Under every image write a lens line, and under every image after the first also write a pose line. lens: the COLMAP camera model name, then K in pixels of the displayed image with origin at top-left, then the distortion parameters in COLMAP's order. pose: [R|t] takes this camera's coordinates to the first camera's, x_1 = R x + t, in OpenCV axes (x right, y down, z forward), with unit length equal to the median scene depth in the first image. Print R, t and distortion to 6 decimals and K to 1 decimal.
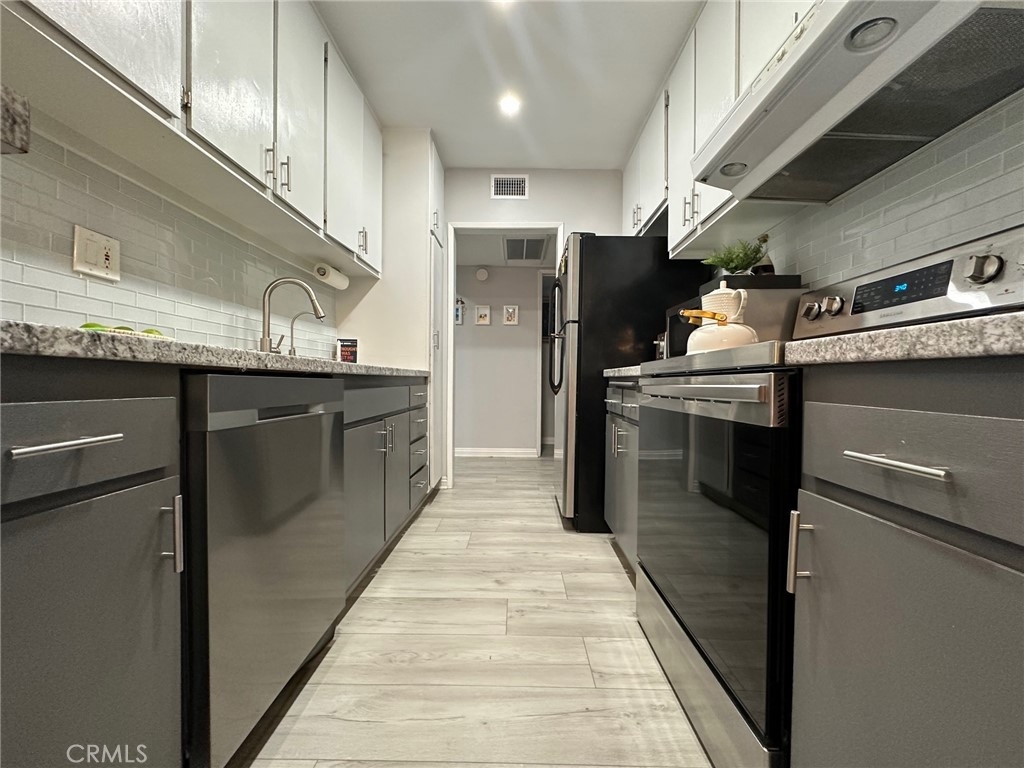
lens RADIAL K [[410.3, 0, 513.1], [0, 410.3, 384.7], [0, 0, 1]] dist [0.001274, 0.000667]
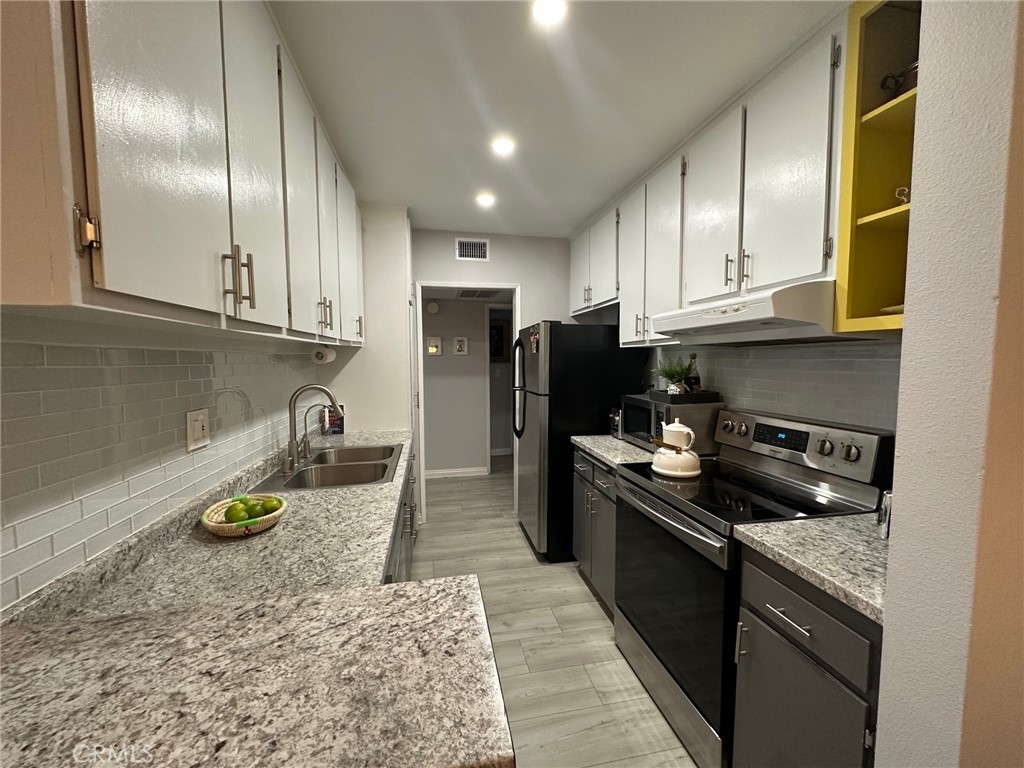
lens RADIAL K [[410.3, 0, 513.5], [0, 410.3, 386.1], [0, 0, 1]] dist [0.001274, 0.000667]
pose [[0.977390, -0.027107, 0.209701, -0.243190], [0.014820, 0.998092, 0.059945, -0.312861], [-0.210926, -0.055482, 0.975926, -0.198306]]
